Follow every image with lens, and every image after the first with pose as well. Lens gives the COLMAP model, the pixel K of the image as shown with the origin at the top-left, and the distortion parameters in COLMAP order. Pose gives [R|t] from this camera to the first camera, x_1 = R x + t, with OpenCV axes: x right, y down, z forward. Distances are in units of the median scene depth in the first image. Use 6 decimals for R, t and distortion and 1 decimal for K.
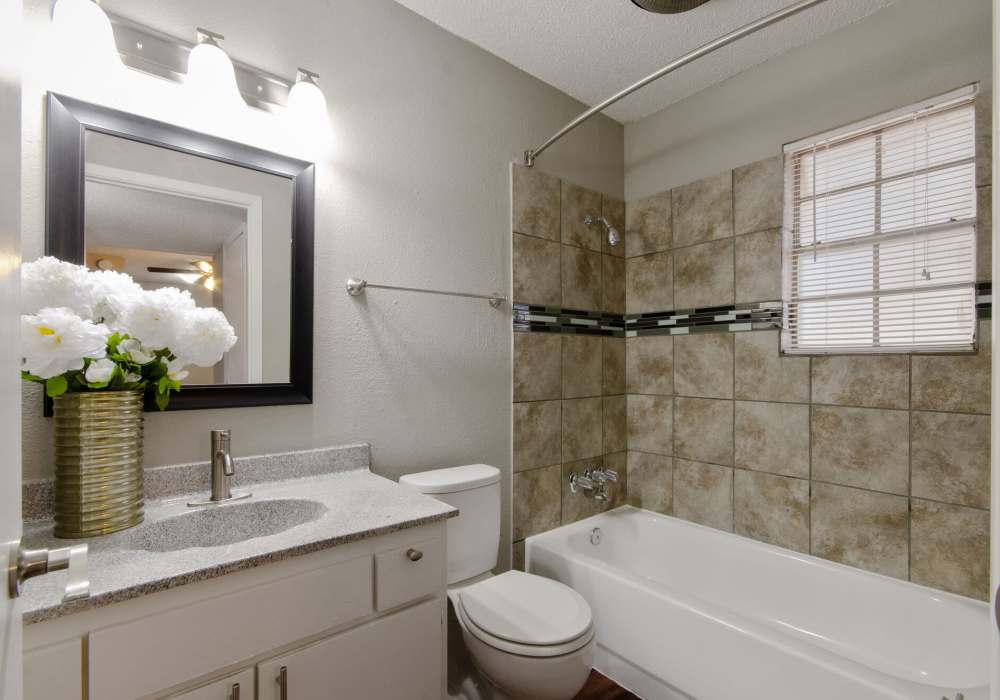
lens RADIAL K [[466.0, 0, 511.9], [0, 466.0, 369.7], [0, 0, 1]] dist [-0.001254, -0.008963]
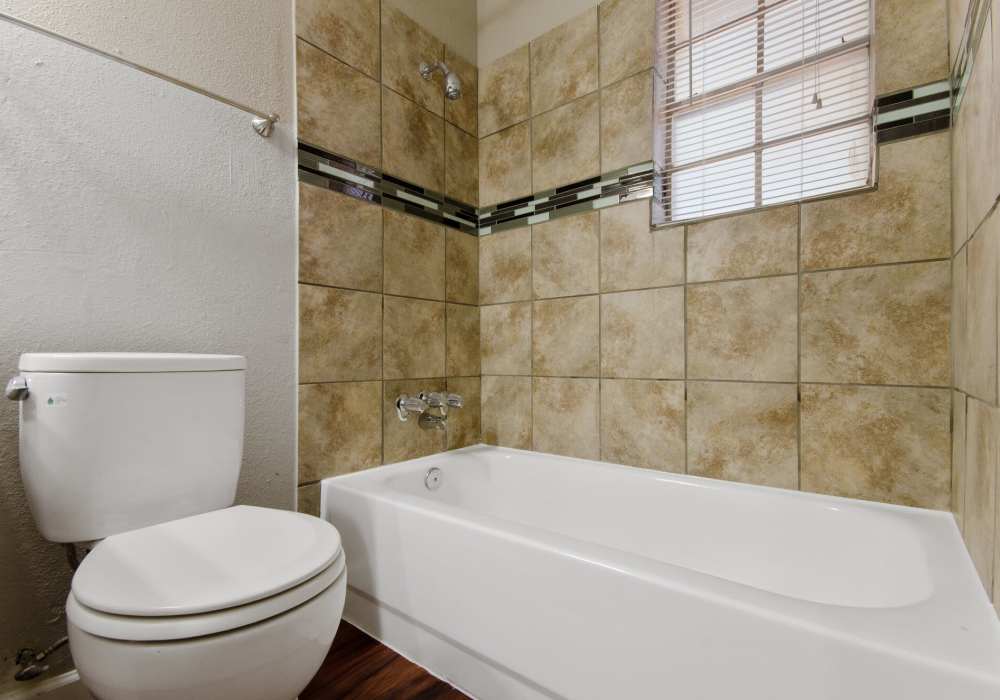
lens RADIAL K [[466.0, 0, 511.9], [0, 466.0, 369.7], [0, 0, 1]] dist [-0.001254, -0.008963]
pose [[0.979204, -0.006347, 0.202780, 0.165994], [0.004658, 0.999950, 0.008809, 0.188257], [-0.202826, -0.007682, 0.979185, 0.245711]]
